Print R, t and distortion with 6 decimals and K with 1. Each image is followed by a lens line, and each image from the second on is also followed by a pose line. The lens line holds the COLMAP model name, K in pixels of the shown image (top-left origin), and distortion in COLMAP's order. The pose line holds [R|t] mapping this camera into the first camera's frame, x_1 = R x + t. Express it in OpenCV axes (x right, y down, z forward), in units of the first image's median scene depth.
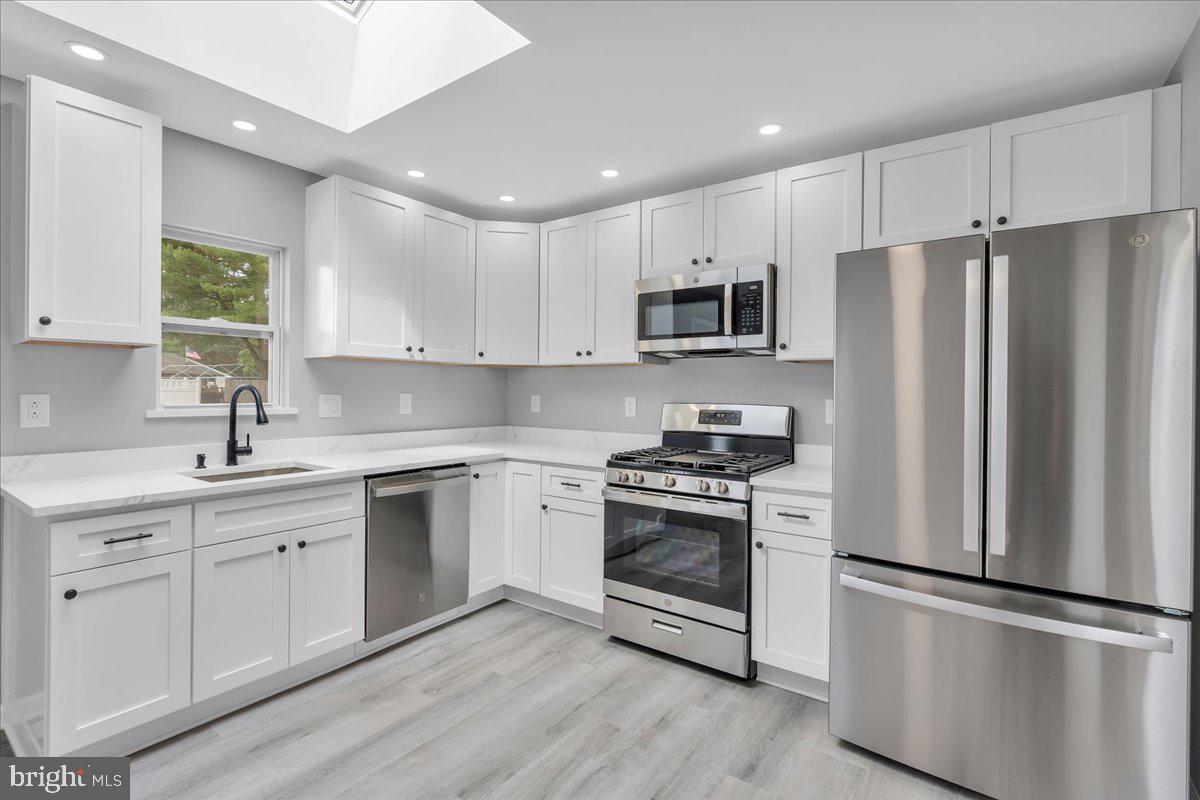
lens RADIAL K [[562.6, 0, 595.6], [0, 562.6, 386.6], [0, 0, 1]] dist [-0.001065, 0.000329]
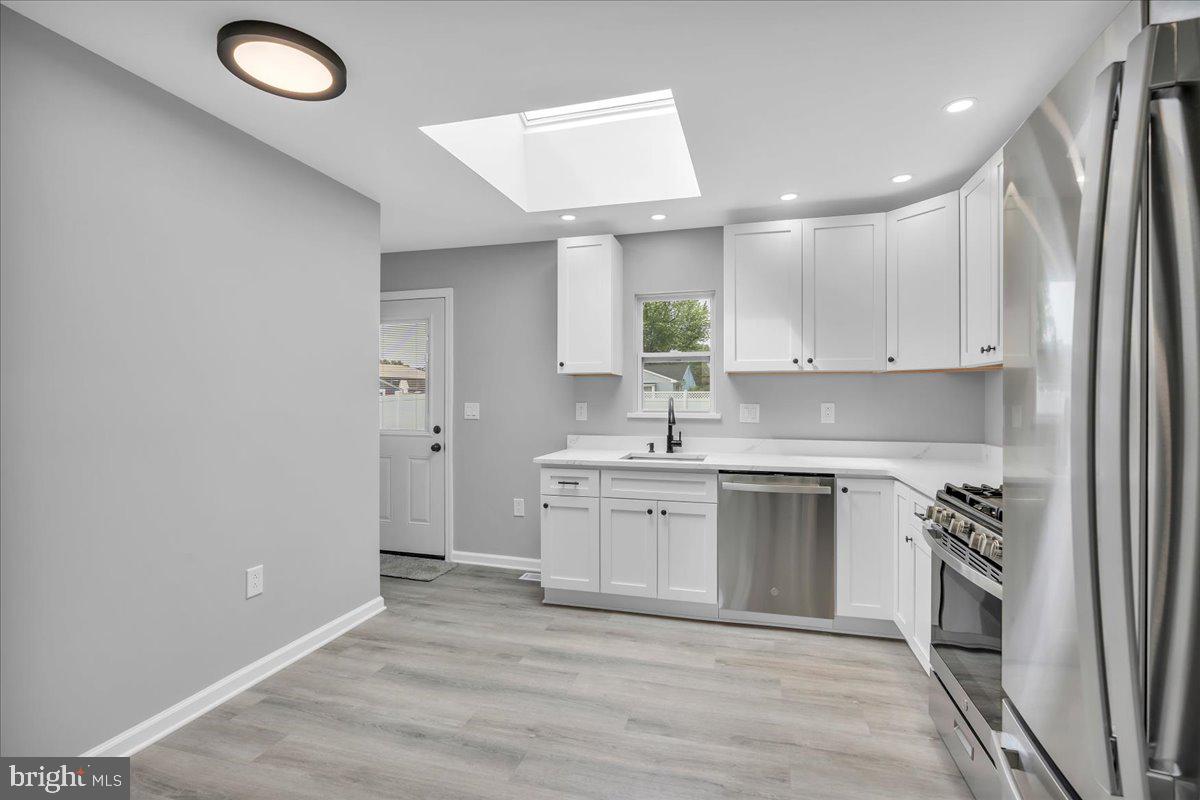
lens RADIAL K [[548.6, 0, 598.6], [0, 548.6, 396.3], [0, 0, 1]] dist [-0.002003, 0.000740]
pose [[0.347771, -0.012080, -0.937502, 0.593088], [0.007258, 0.999922, -0.010192, 0.008702], [0.937552, -0.003259, 0.347831, 0.336335]]
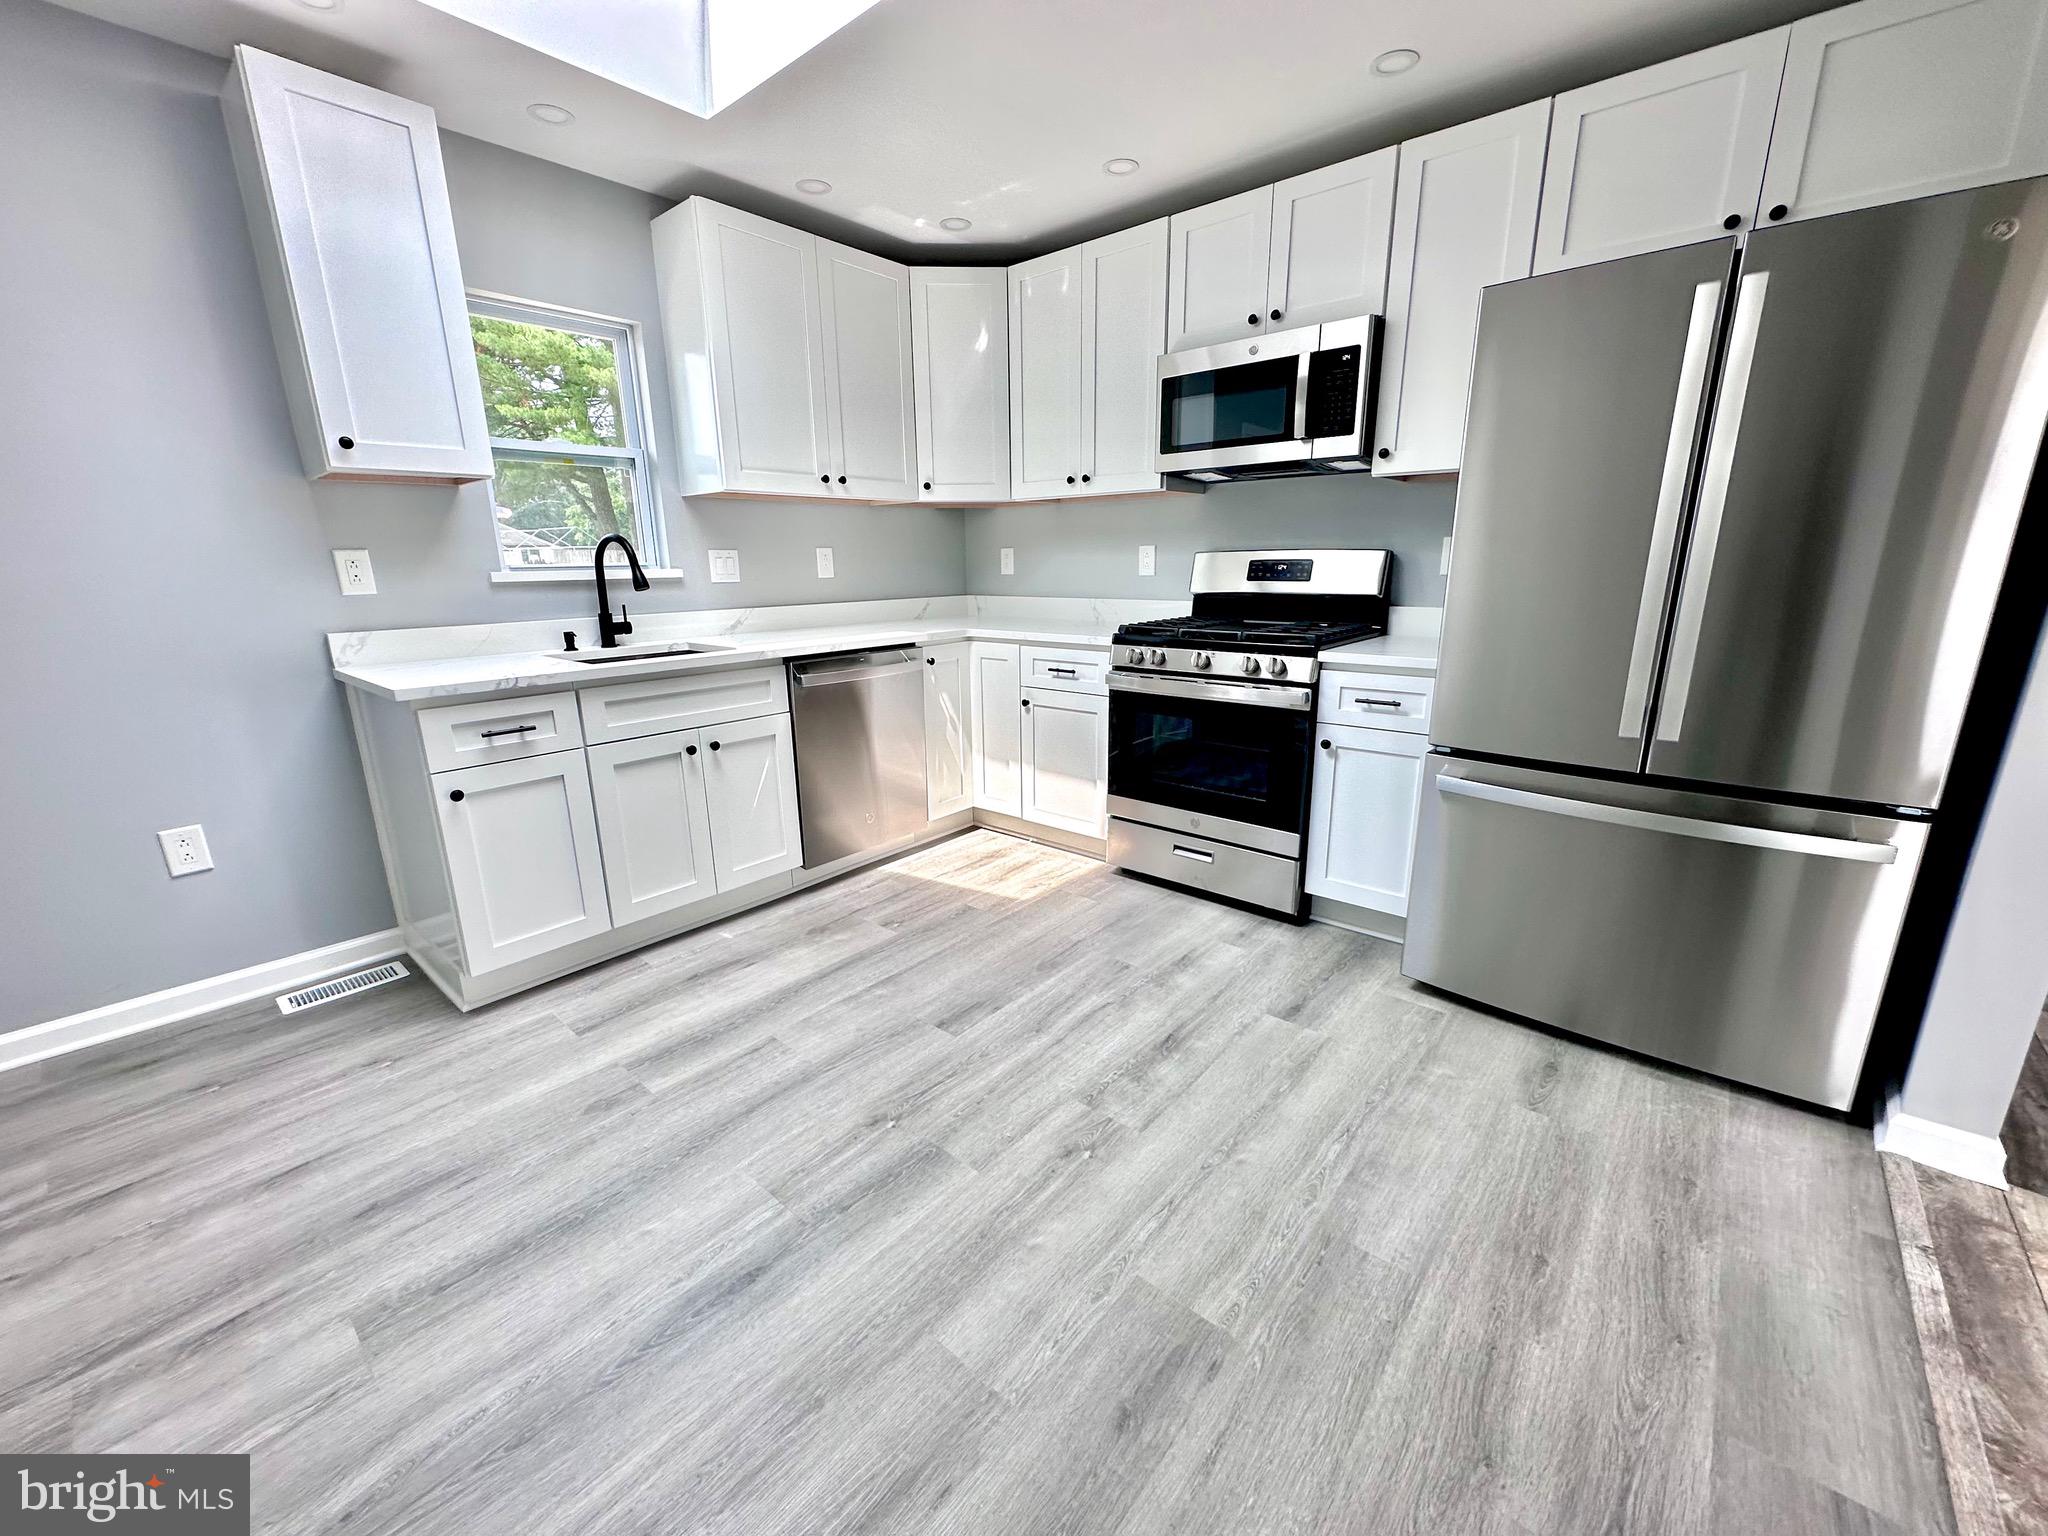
lens RADIAL K [[822.8, 0, 1020.6], [0, 822.8, 764.1], [0, 0, 1]] dist [0.001697, -0.000018]
pose [[0.996534, -0.002413, -0.083146, -0.010590], [0.023222, 0.967909, 0.250224, 0.028623], [0.079874, -0.251288, 0.964611, -0.051072]]
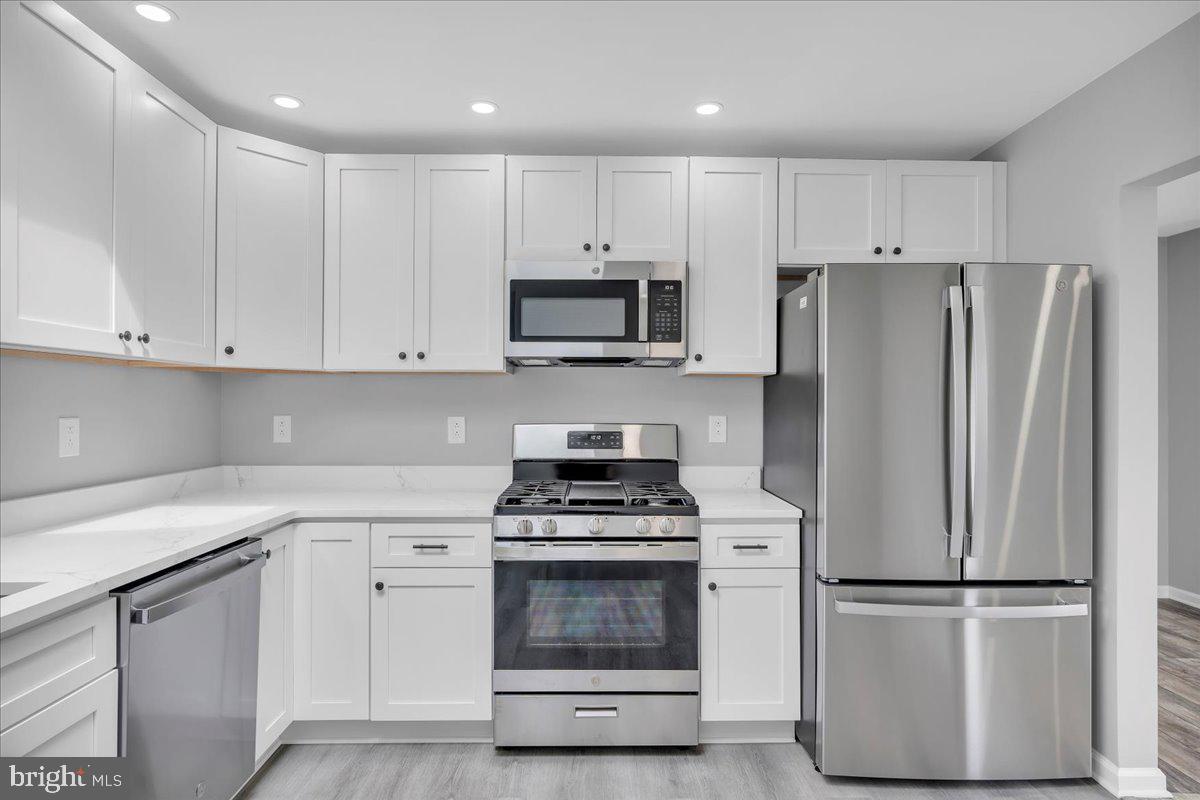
lens RADIAL K [[653.7, 0, 596.1], [0, 653.7, 399.1], [0, 0, 1]] dist [0.000045, 0.001179]
pose [[0.797719, -0.003468, 0.603019, -0.406591], [0.000865, 0.999989, 0.004607, -0.010845], [-0.603029, -0.003154, 0.797713, 0.270376]]
